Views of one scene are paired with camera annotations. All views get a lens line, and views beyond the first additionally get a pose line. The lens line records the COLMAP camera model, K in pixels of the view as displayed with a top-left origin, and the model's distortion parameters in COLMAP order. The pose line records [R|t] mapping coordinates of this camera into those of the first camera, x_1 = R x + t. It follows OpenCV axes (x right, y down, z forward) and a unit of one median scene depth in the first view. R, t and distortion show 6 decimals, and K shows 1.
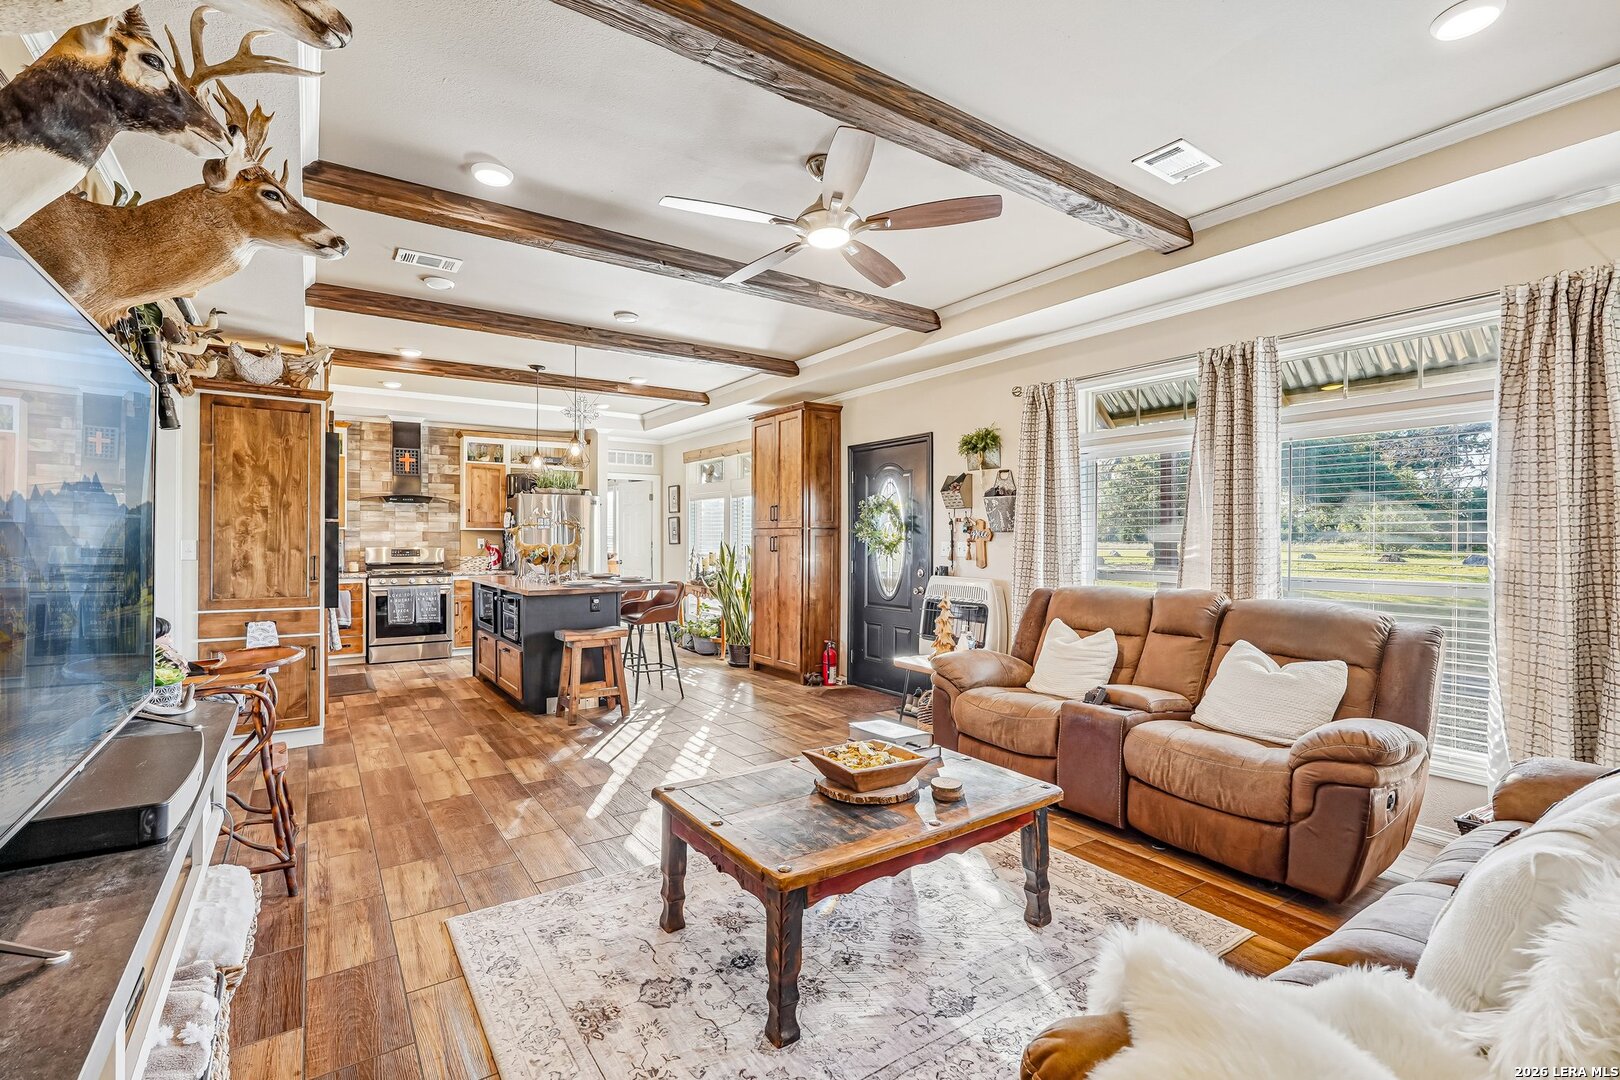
lens RADIAL K [[718.0, 0, 808.7], [0, 718.0, 535.8], [0, 0, 1]] dist [-0.013052, 0.007781]
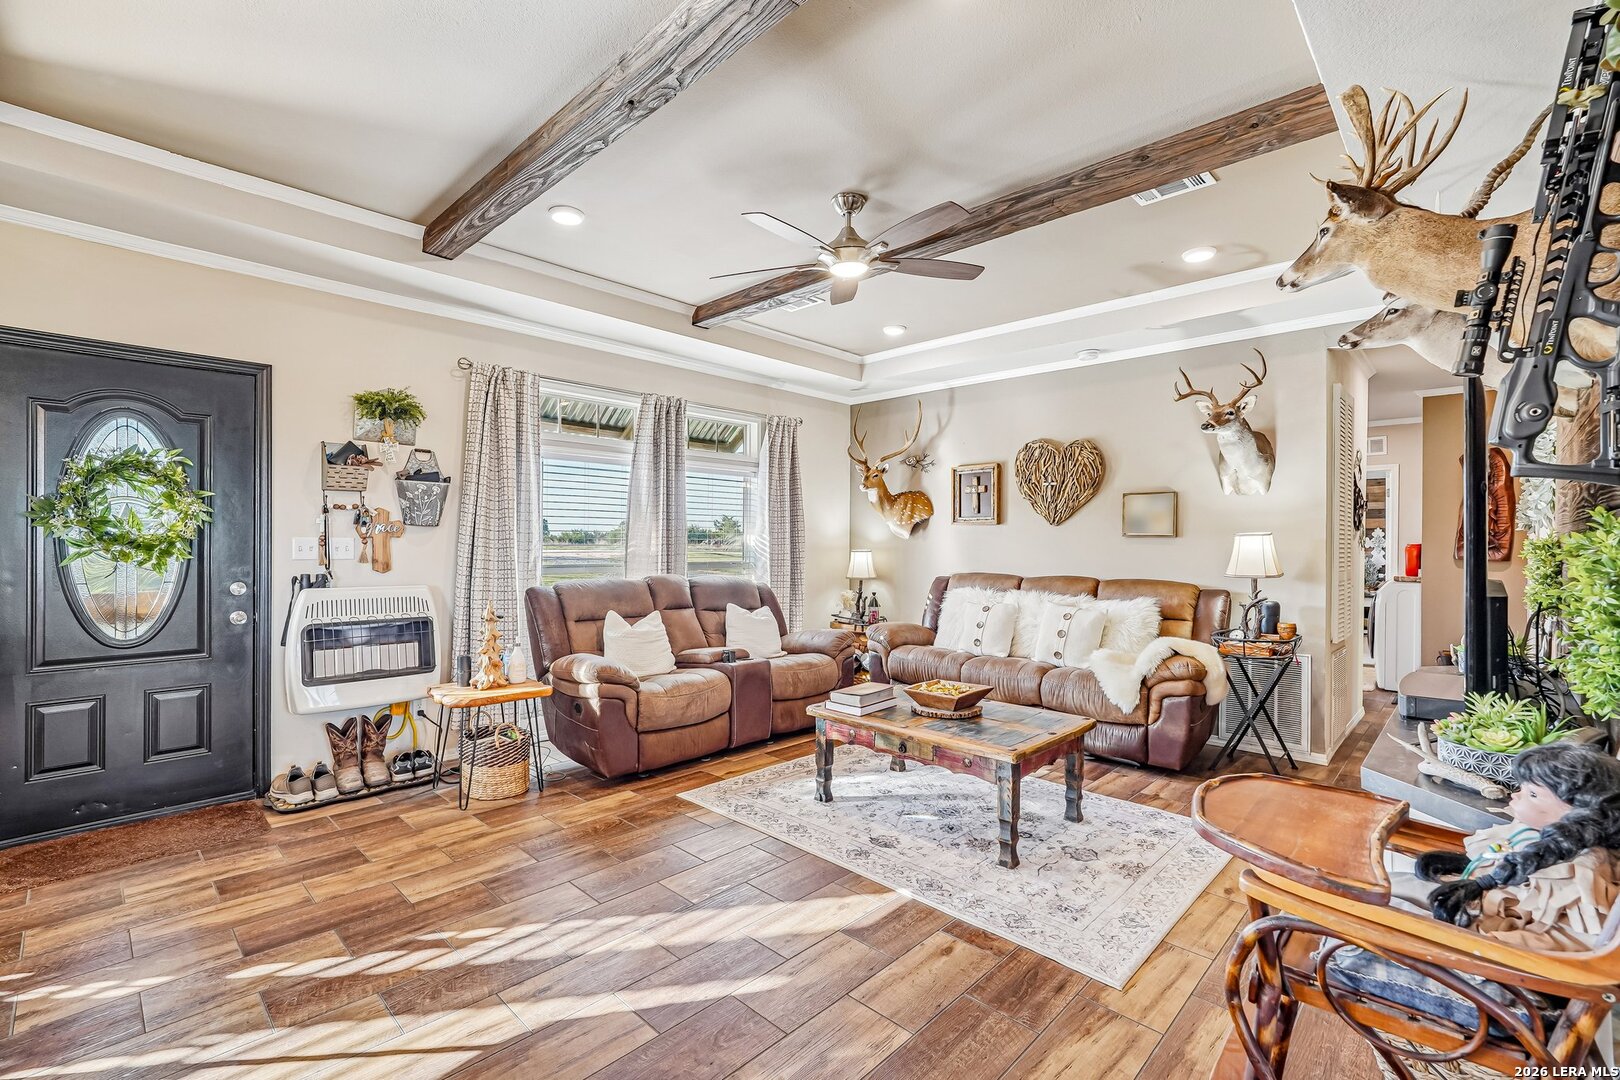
lens RADIAL K [[718.0, 0, 798.5], [0, 718.0, 534.7], [0, 0, 1]] dist [-0.013052, 0.007781]
pose [[-0.188383, 0.005673, 0.982079, -0.421047], [-0.015421, 0.999843, -0.008734, 0.003850], [-0.981974, -0.016790, -0.188266, 0.510831]]
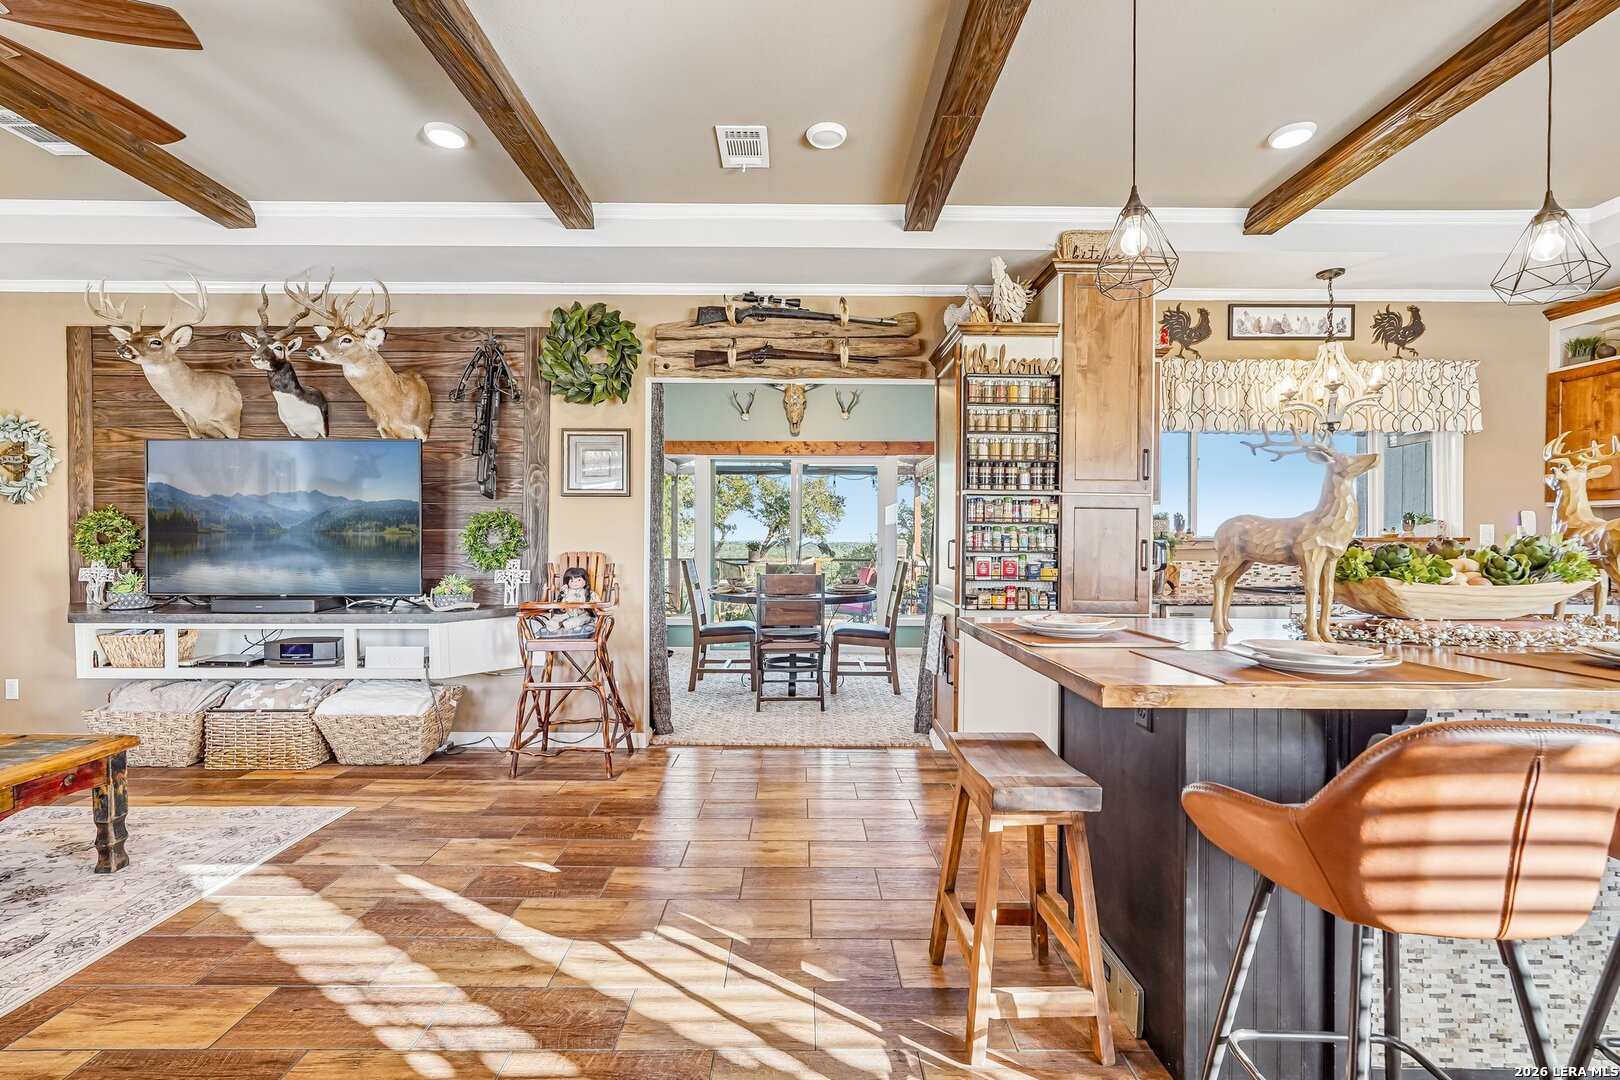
lens RADIAL K [[718.0, 0, 806.5], [0, 718.0, 542.1], [0, 0, 1]] dist [-0.013052, 0.007781]
pose [[-0.568735, 0.001460, -0.822519, 0.030036], [-0.001831, 0.999994, 0.003041, 0.017290], [0.822519, 0.003235, -0.568729, 0.797139]]
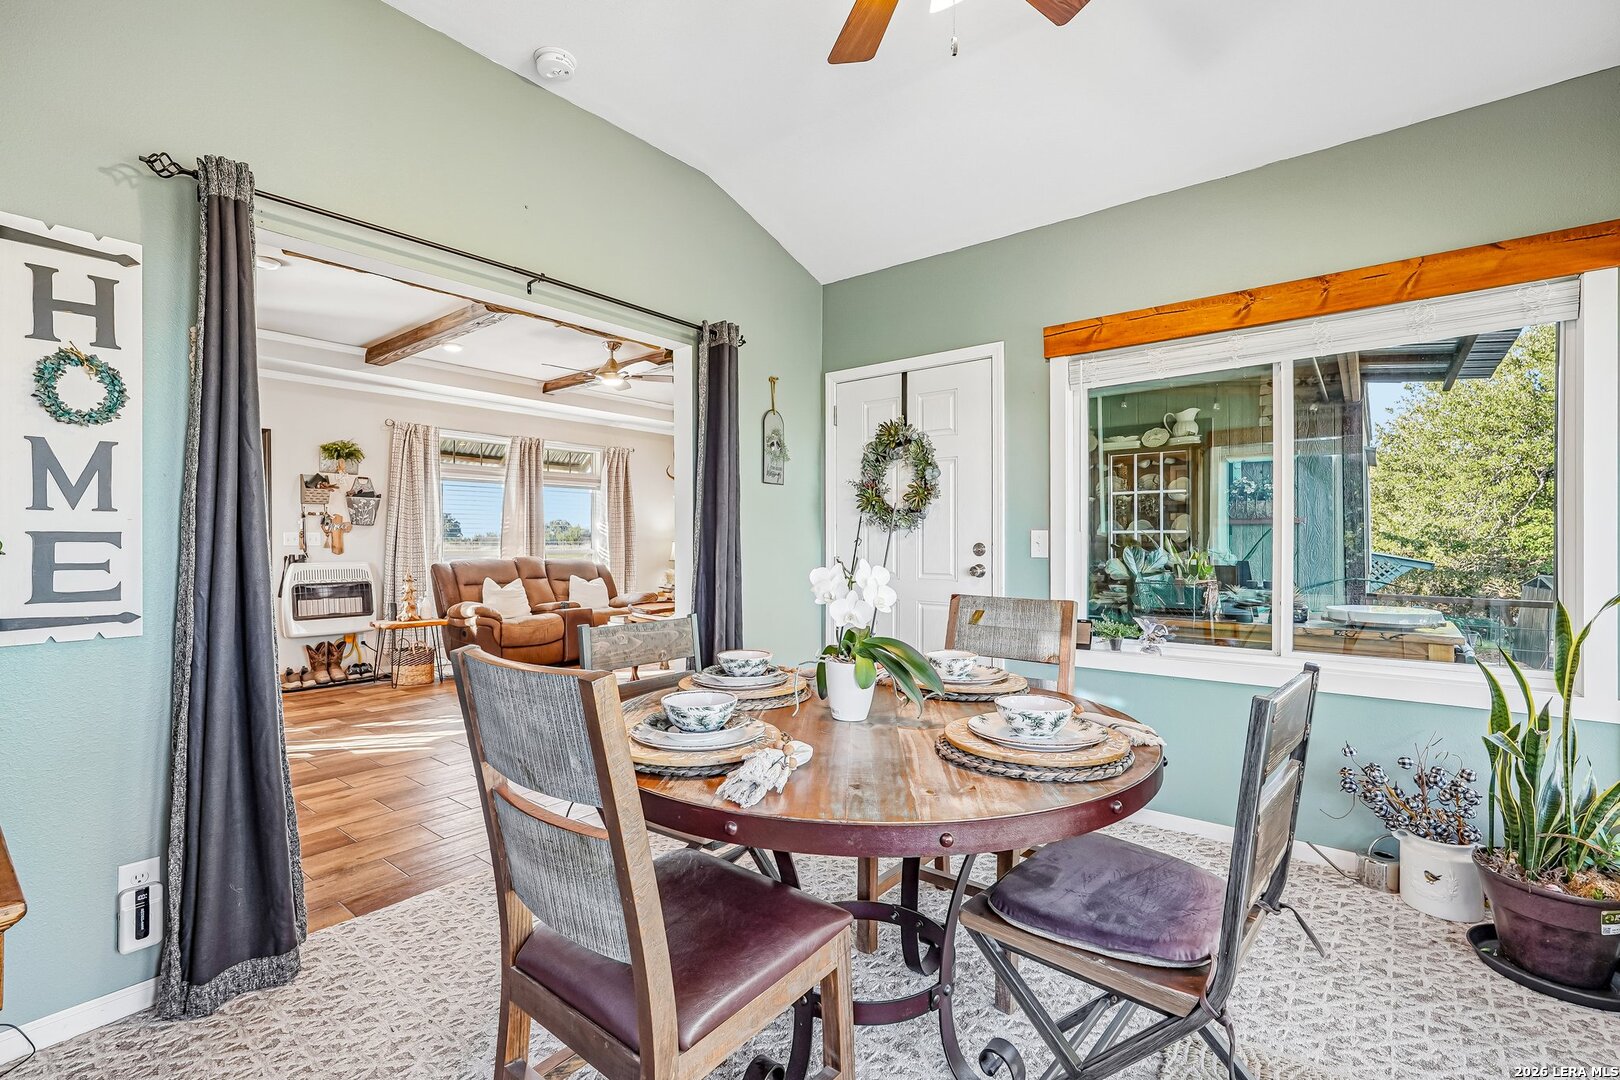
lens RADIAL K [[718.0, 0, 786.7], [0, 718.0, 530.0], [0, 0, 1]] dist [-0.013052, 0.007781]
pose [[-0.280147, 0.017945, 0.959789, -0.820983], [-0.001430, 0.999816, -0.019111, 0.018948], [-0.959956, -0.006727, -0.280070, 0.437128]]
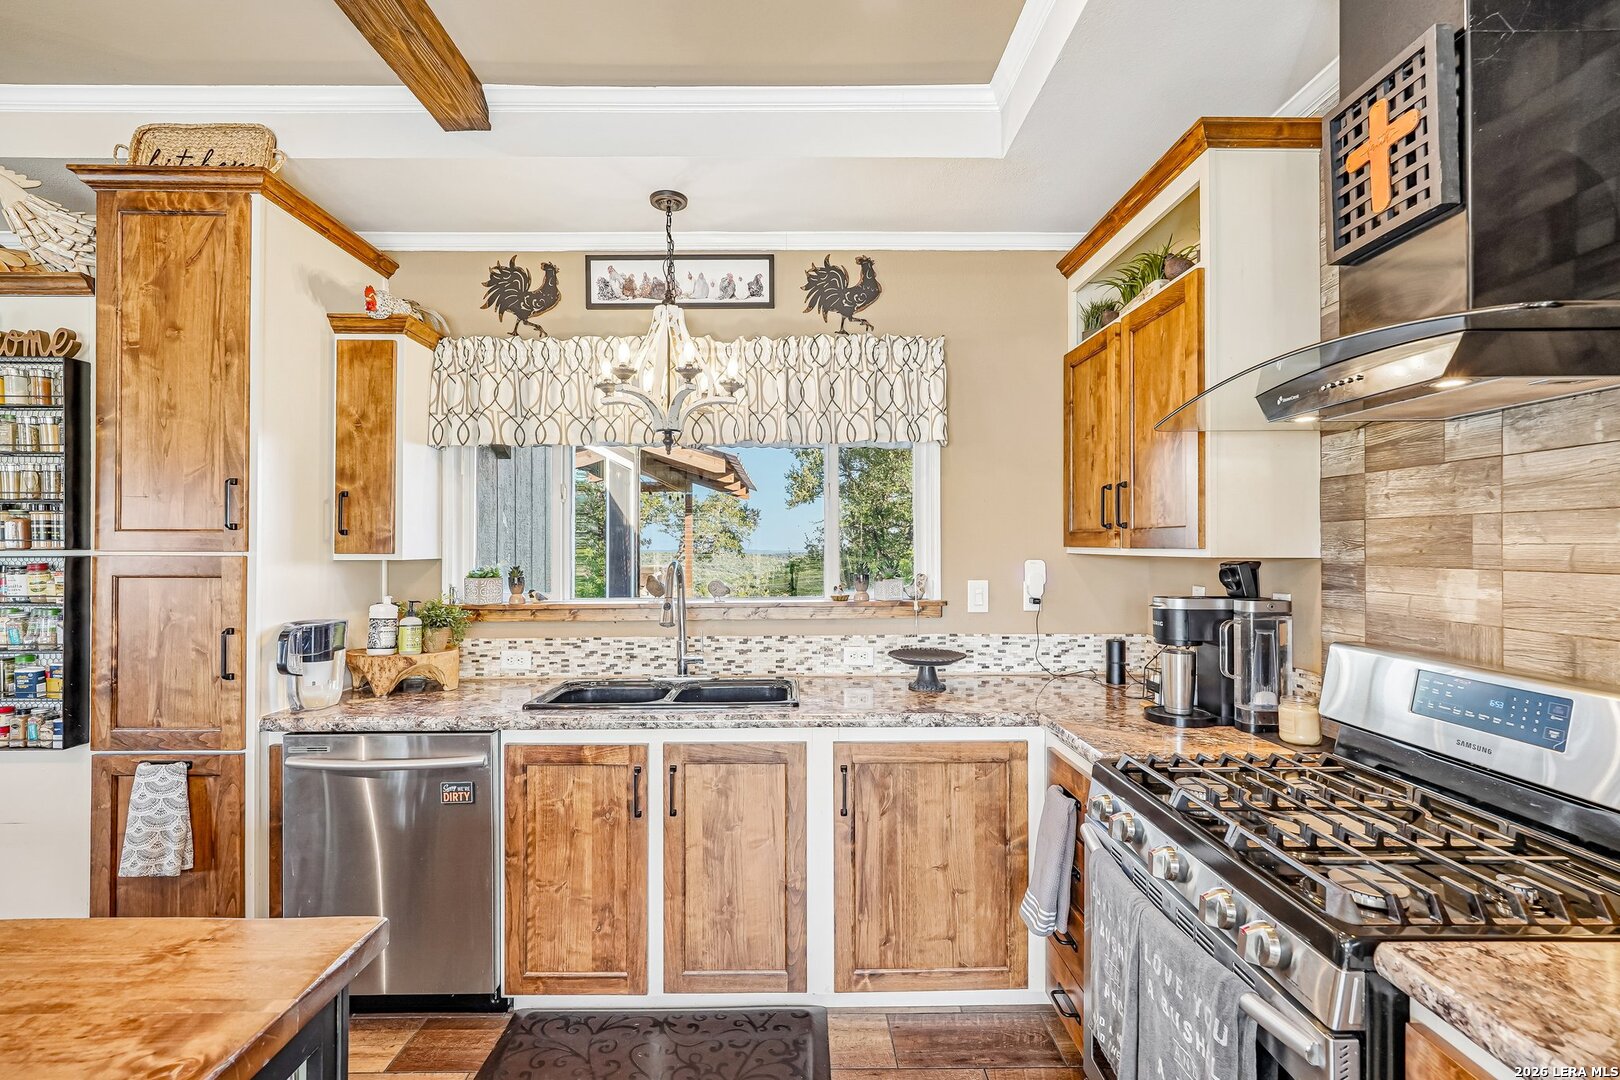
lens RADIAL K [[718.0, 0, 799.2], [0, 718.0, 542.3], [0, 0, 1]] dist [-0.013052, 0.007781]
pose [[-0.567267, -0.003296, -0.823527, -0.373930], [0.005404, 0.999956, -0.007725, -0.013745], [0.823516, -0.008832, -0.567224, 1.056141]]
